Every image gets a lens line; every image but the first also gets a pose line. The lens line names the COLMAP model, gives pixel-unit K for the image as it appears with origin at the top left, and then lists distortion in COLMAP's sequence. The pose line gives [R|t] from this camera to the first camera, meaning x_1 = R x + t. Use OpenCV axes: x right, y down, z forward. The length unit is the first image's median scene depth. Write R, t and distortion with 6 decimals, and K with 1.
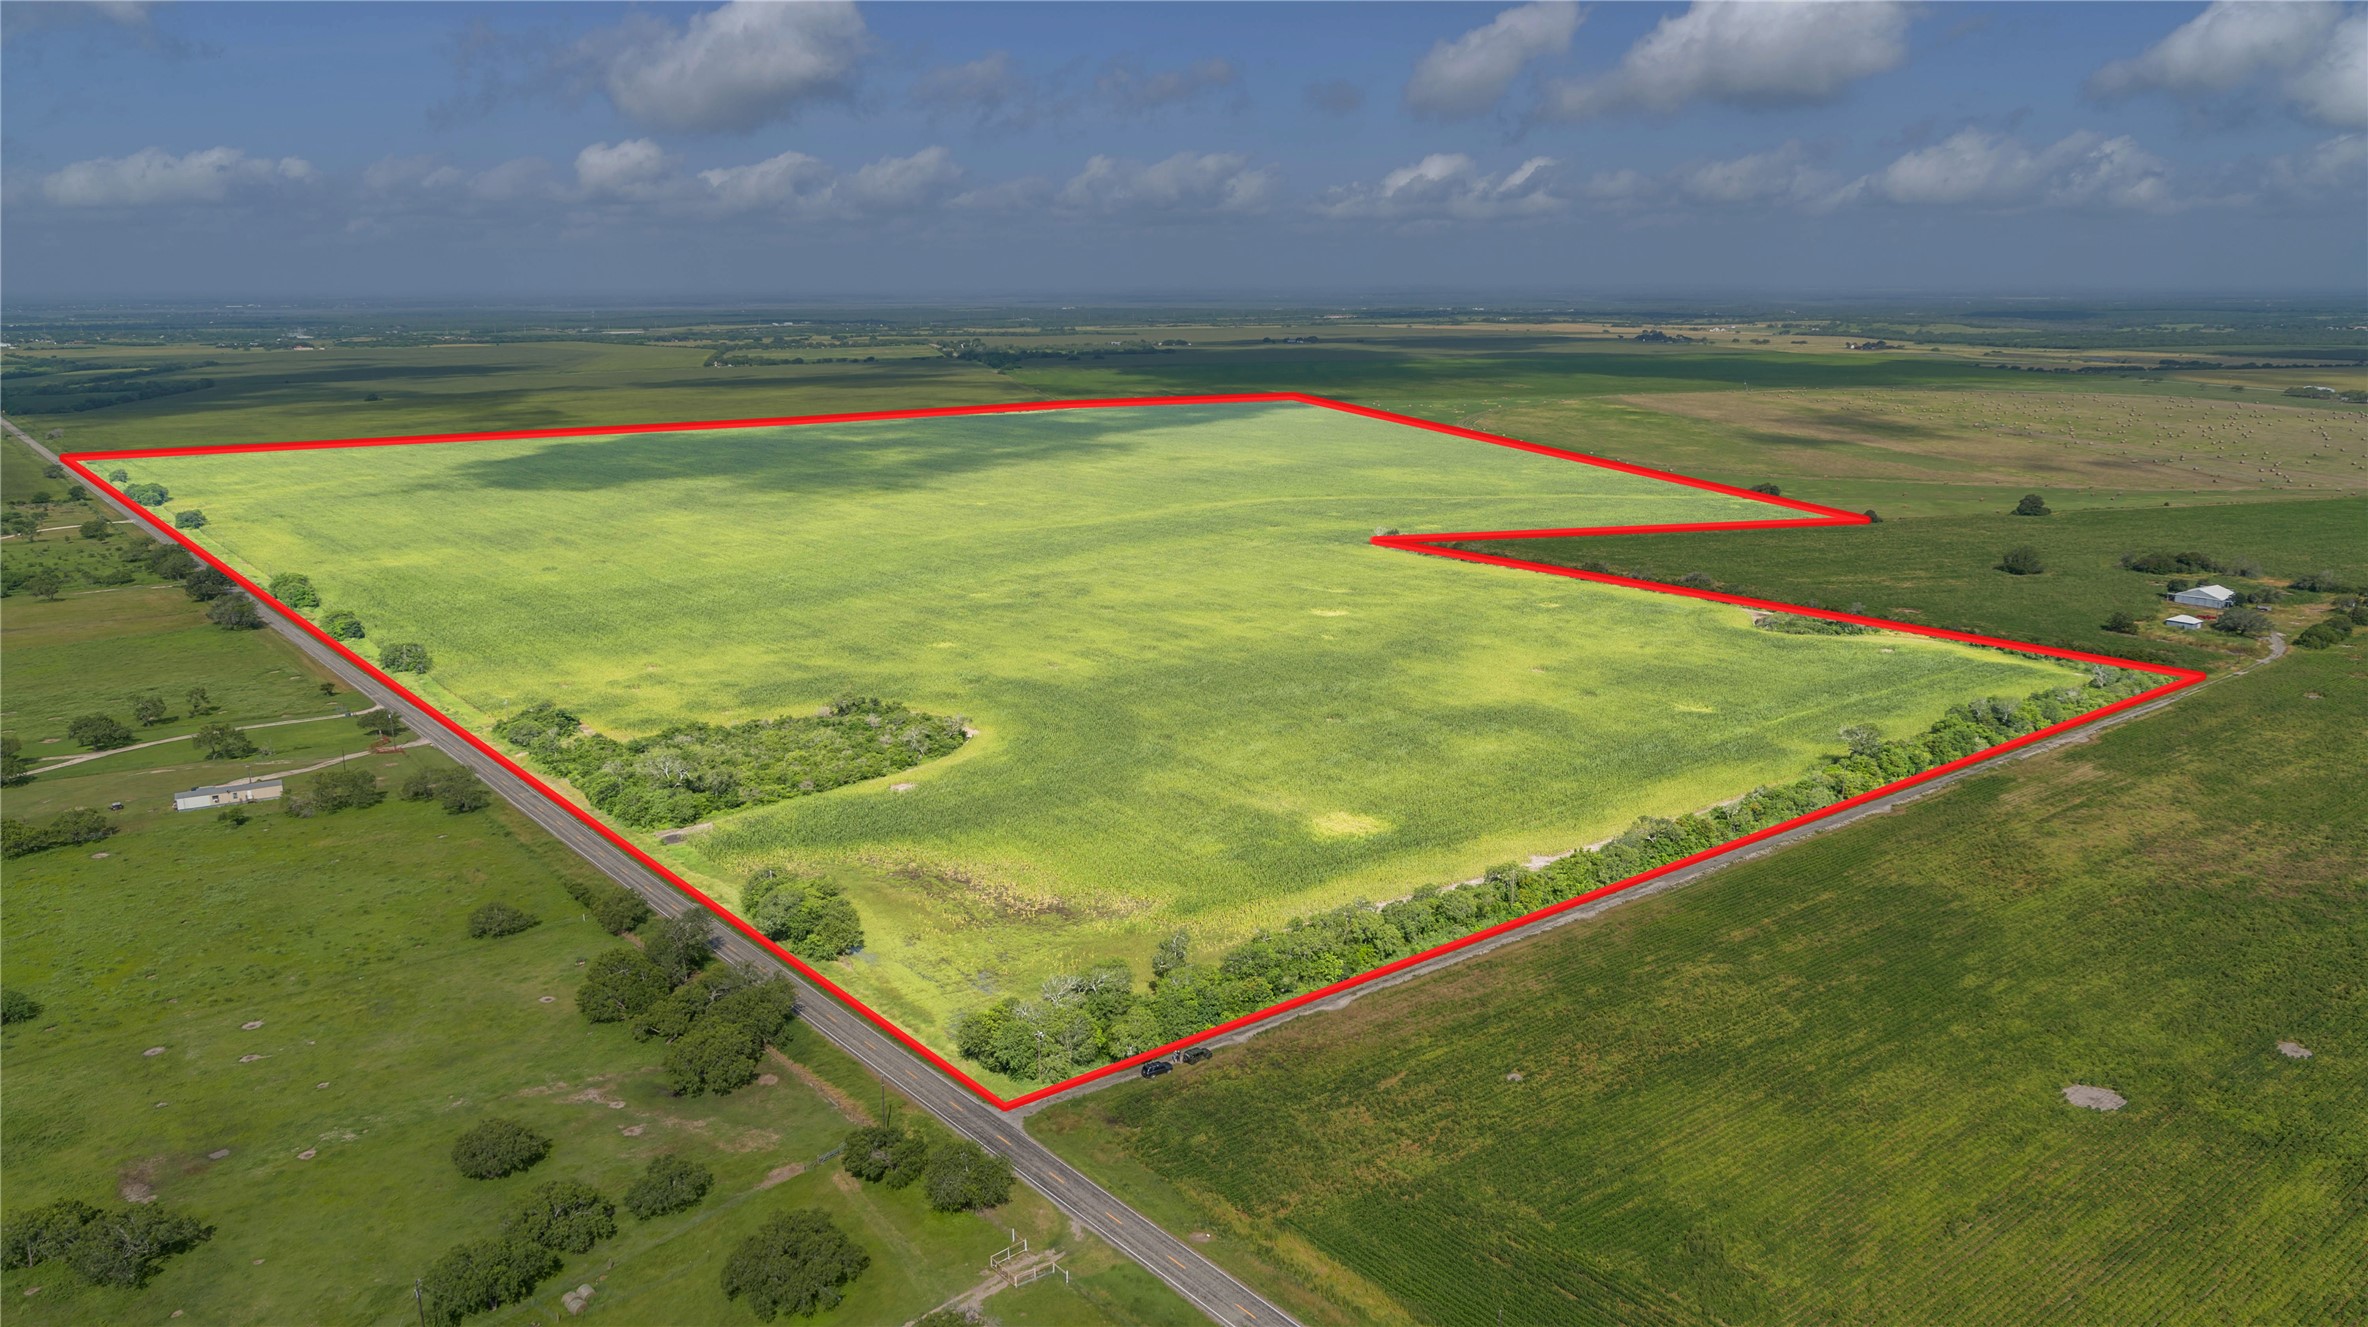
lens RADIAL K [[1674.6, 0, 1169.3], [0, 1674.6, 663.8], [0, 0, 1]] dist [-0.011473, -0.001293]
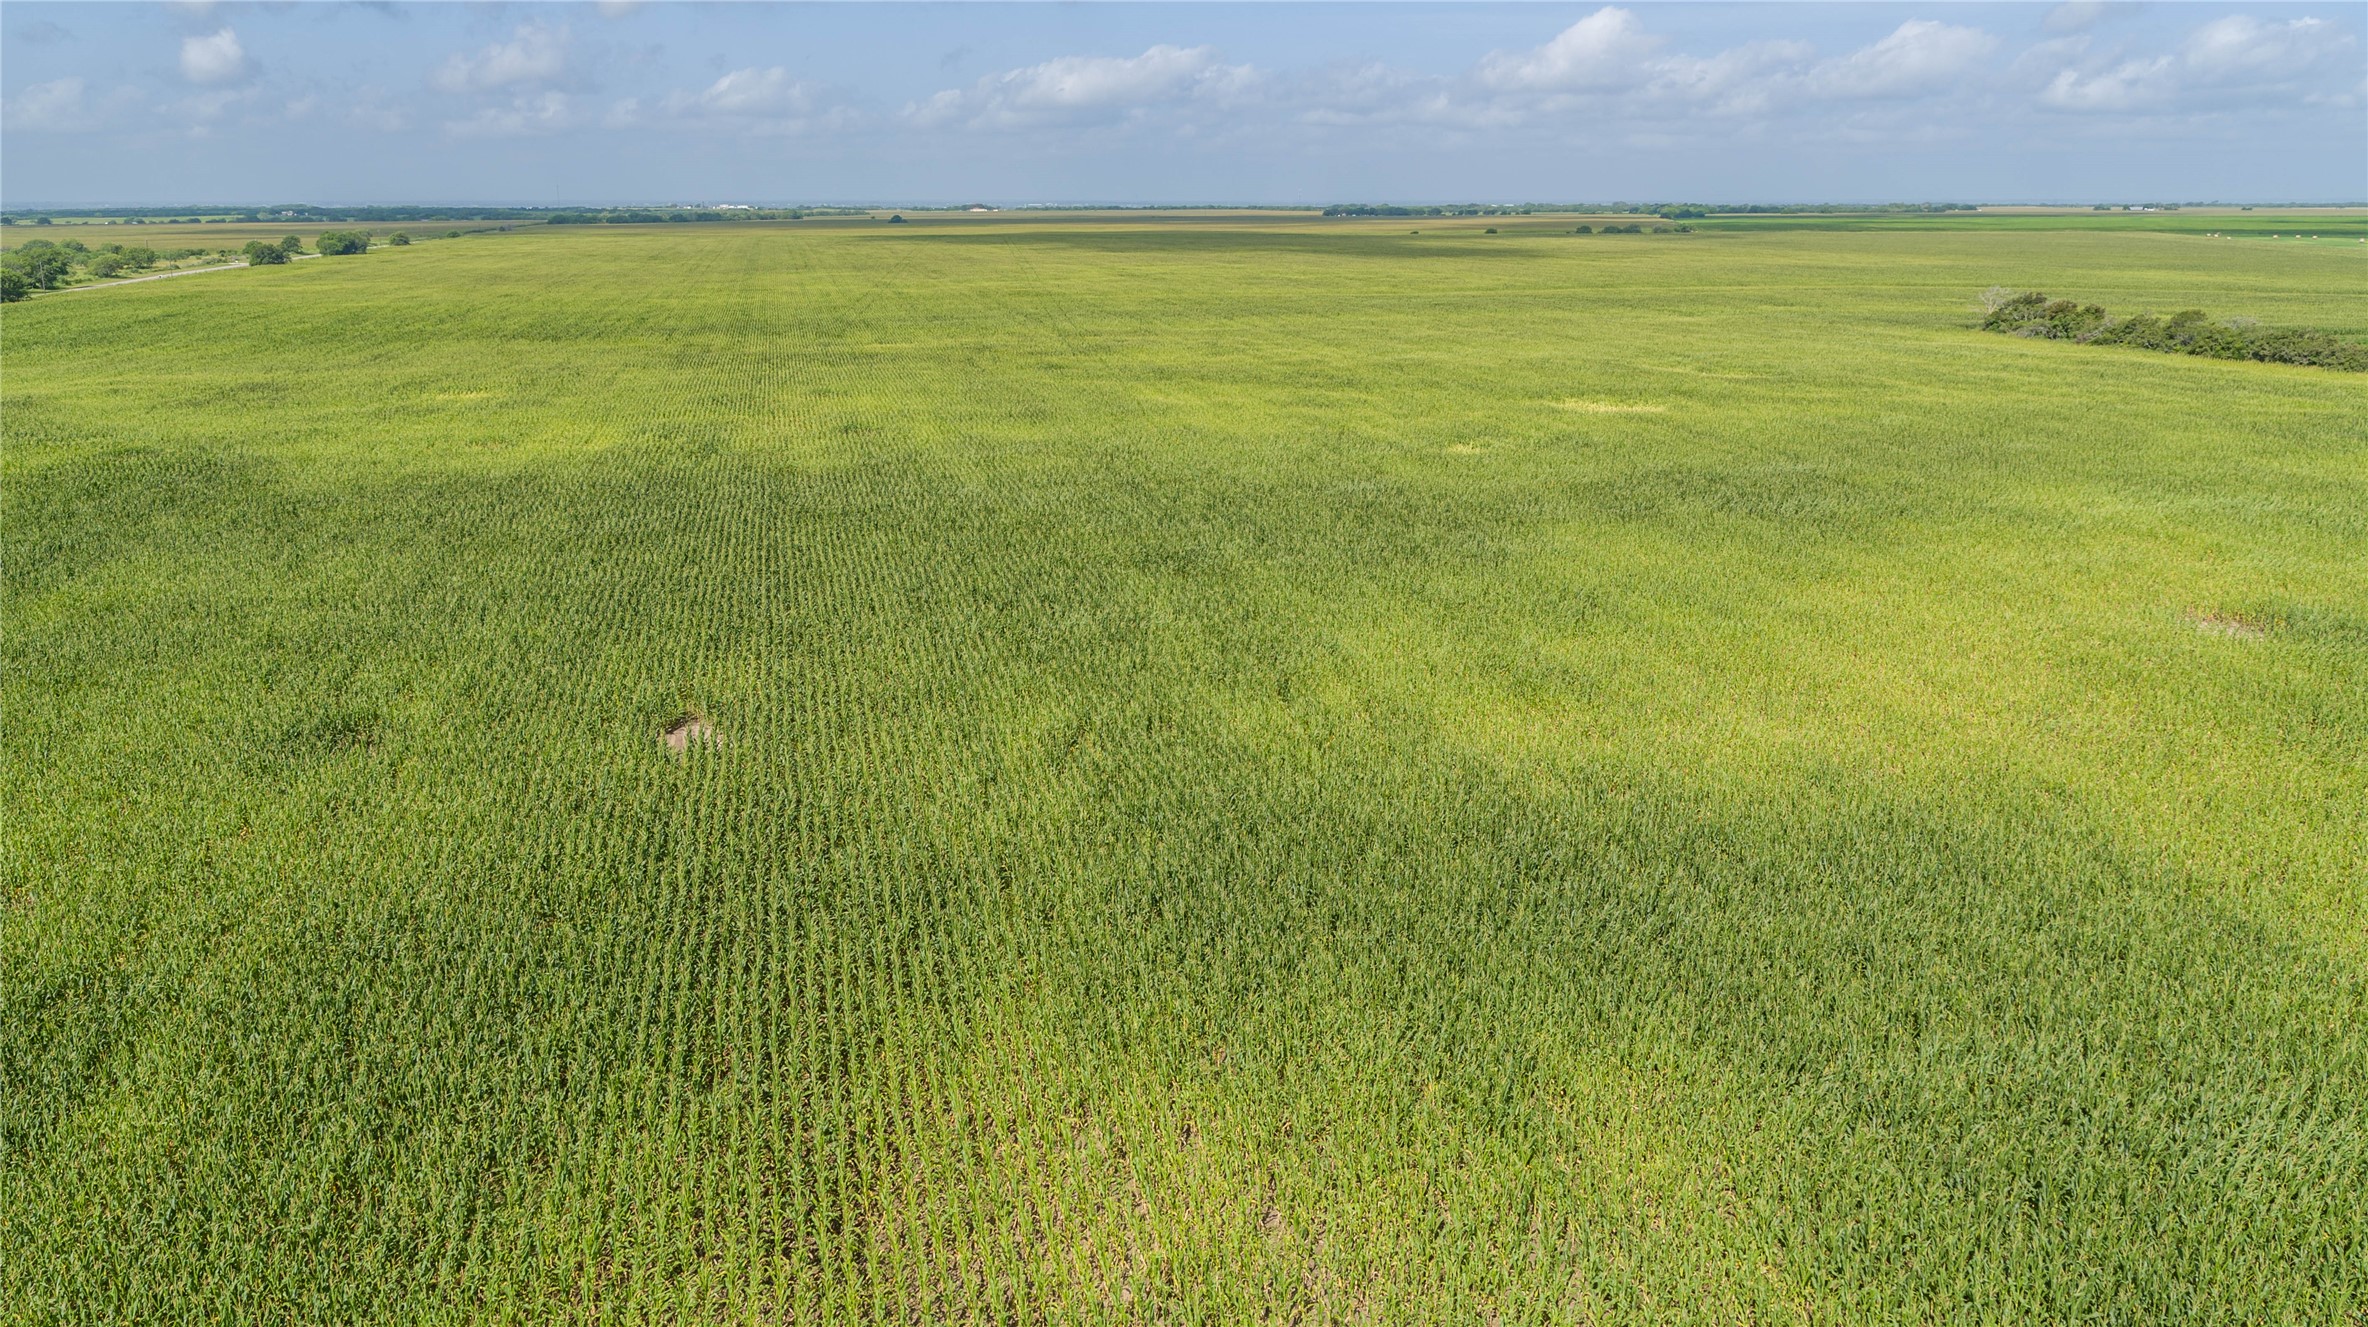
lens RADIAL K [[1674.6, 0, 1169.3], [0, 1674.6, 663.8], [0, 0, 1]] dist [-0.011473, -0.001293]
pose [[0.887475, 0.124557, -0.443705, 0.238925], [-0.109487, 0.992203, 0.059542, 0.012406], [0.447662, -0.004262, 0.894193, 0.934339]]
